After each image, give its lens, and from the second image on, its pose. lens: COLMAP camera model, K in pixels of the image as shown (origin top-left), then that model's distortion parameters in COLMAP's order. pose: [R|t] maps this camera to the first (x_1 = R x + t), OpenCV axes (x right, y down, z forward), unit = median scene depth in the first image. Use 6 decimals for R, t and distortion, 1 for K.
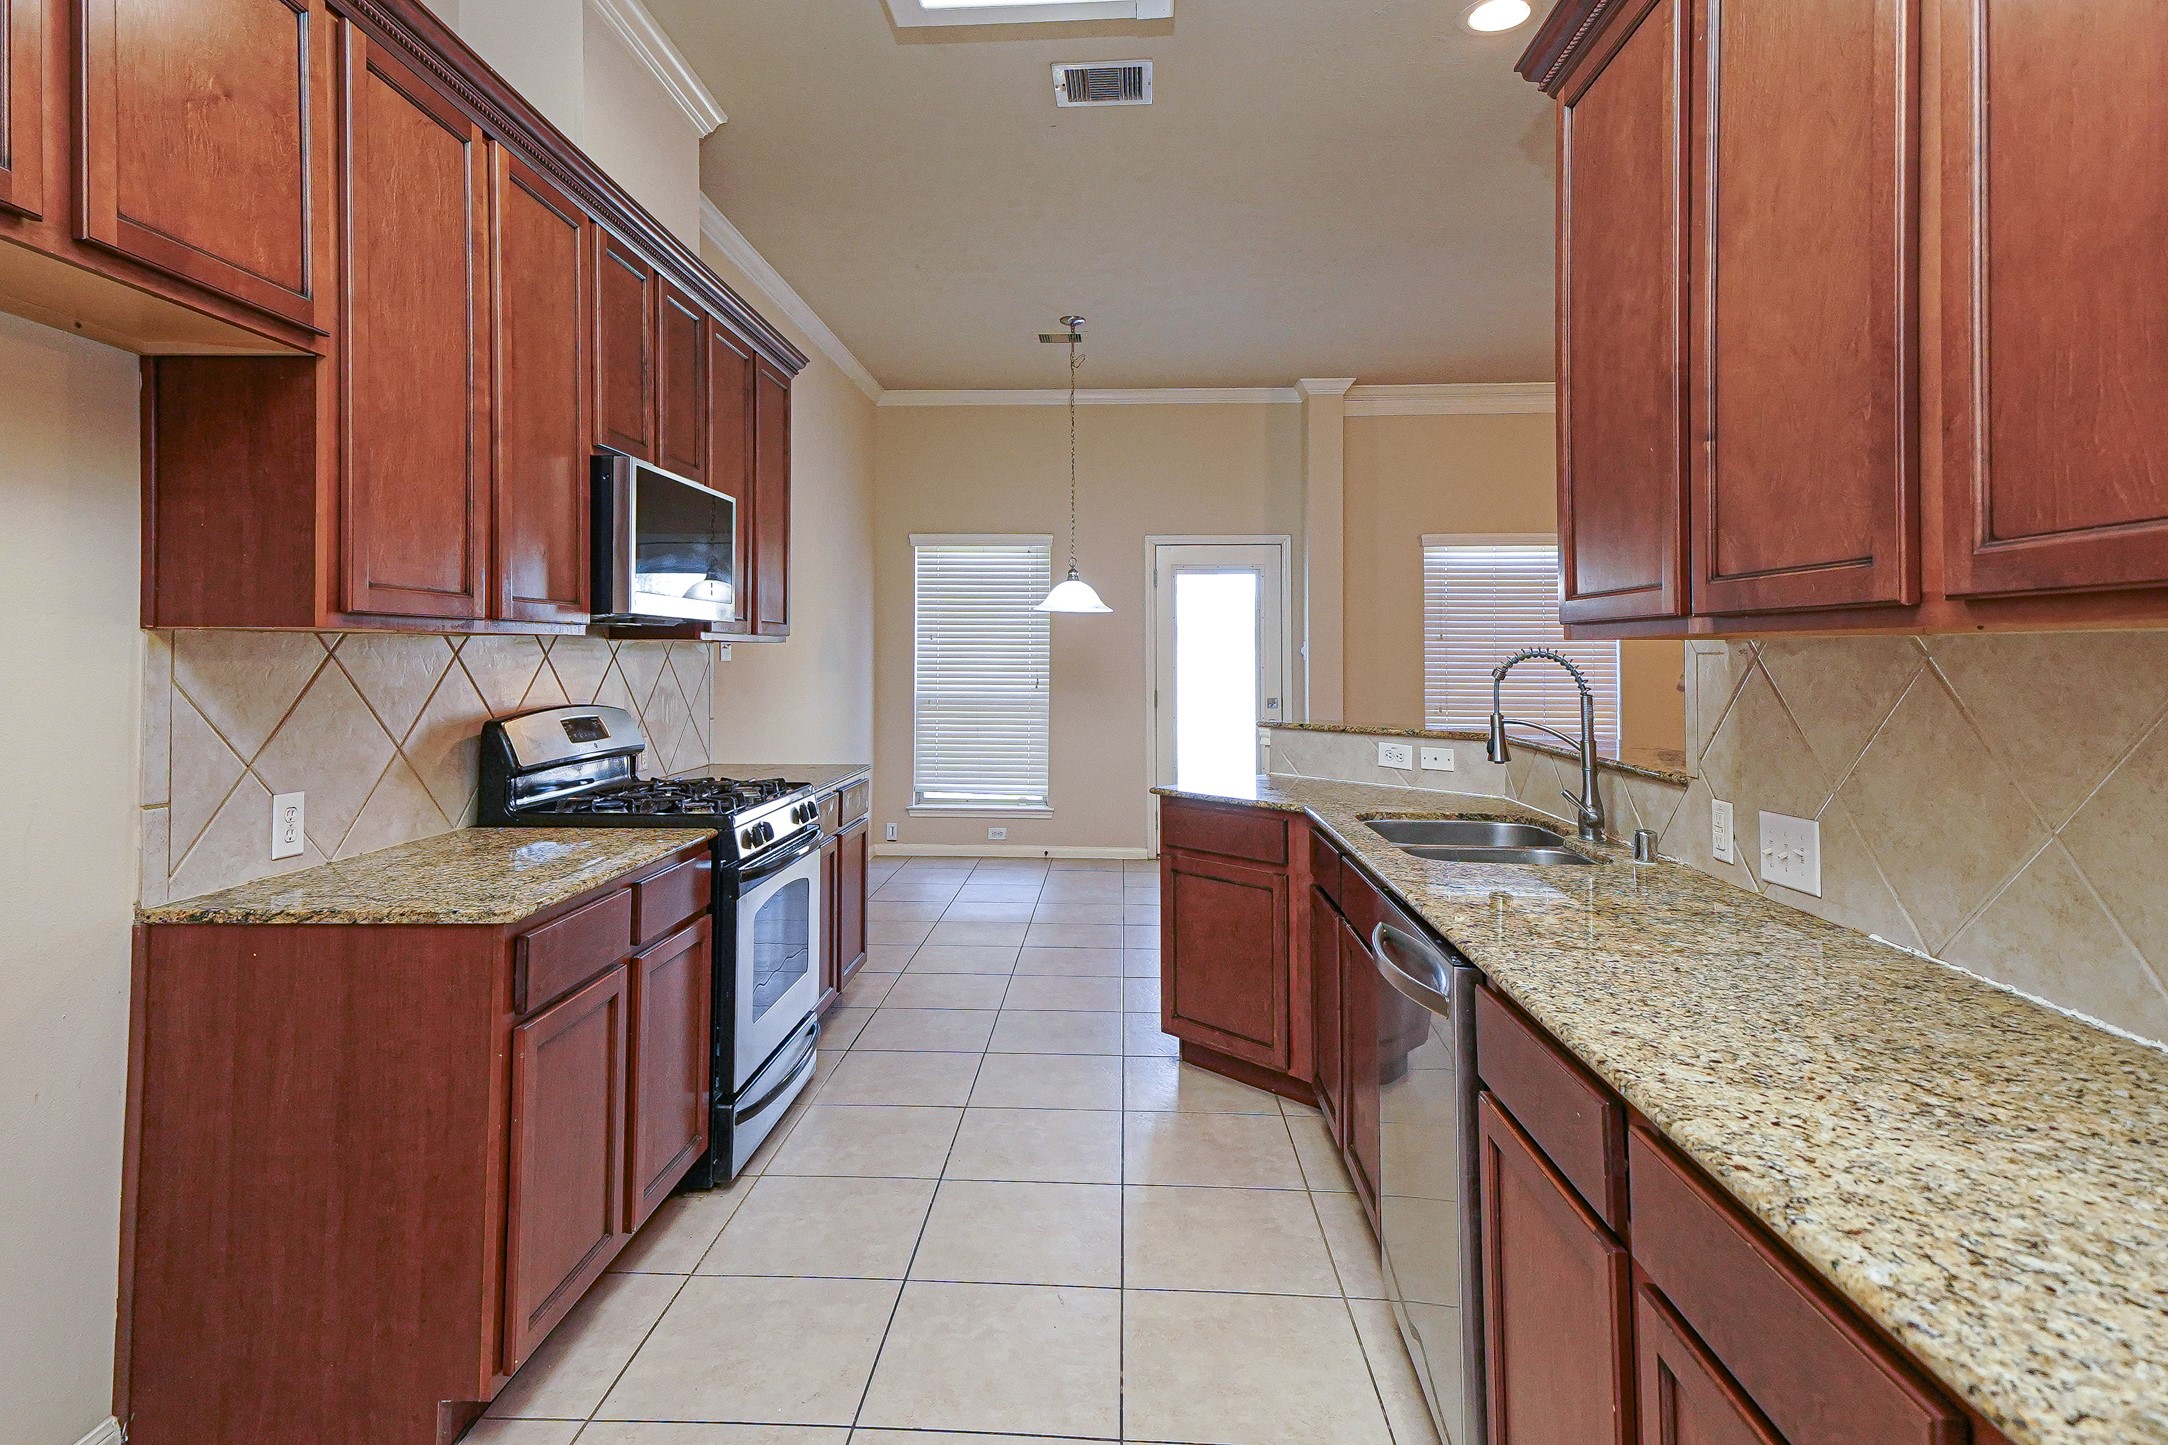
lens RADIAL K [[1164.2, 0, 1074.5], [0, 1164.2, 682.7], [0, 0, 1]] dist [0.004595, 0.001599]
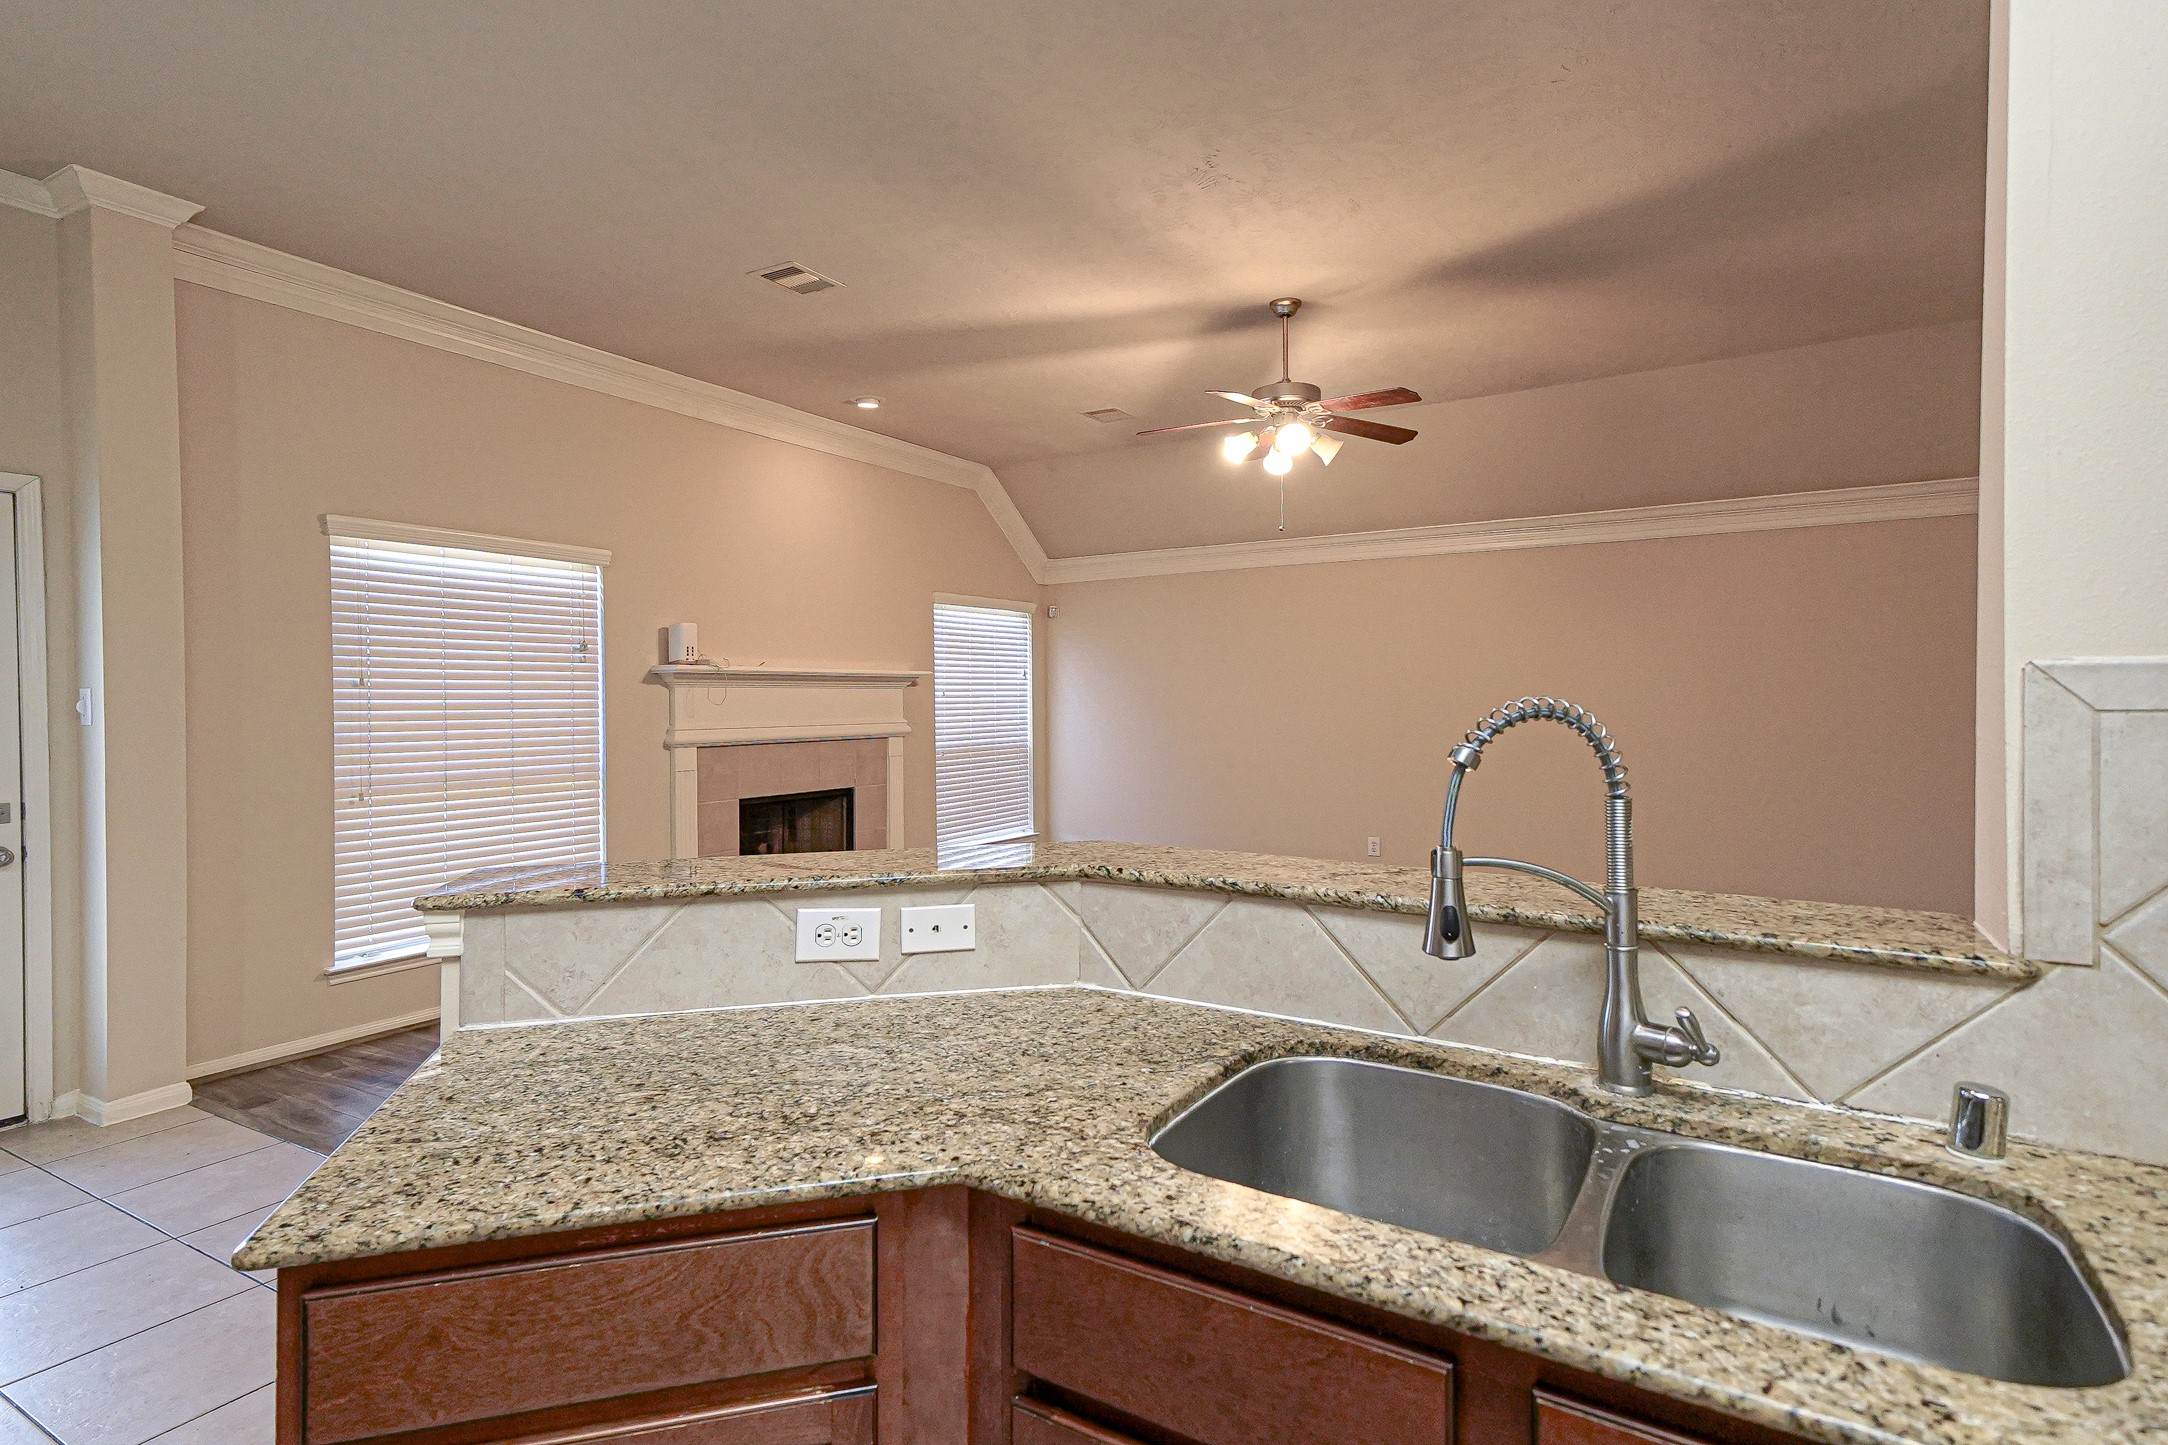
lens RADIAL K [[1103.7, 0, 1076.3], [0, 1103.7, 711.2], [0, 0, 1]] dist [0.052818, -0.017753]
pose [[0.484020, -0.016777, 0.874896, -0.031233], [0.031541, 0.999501, 0.001717, -0.012483], [-0.874488, 0.026764, 0.484308, 0.371868]]
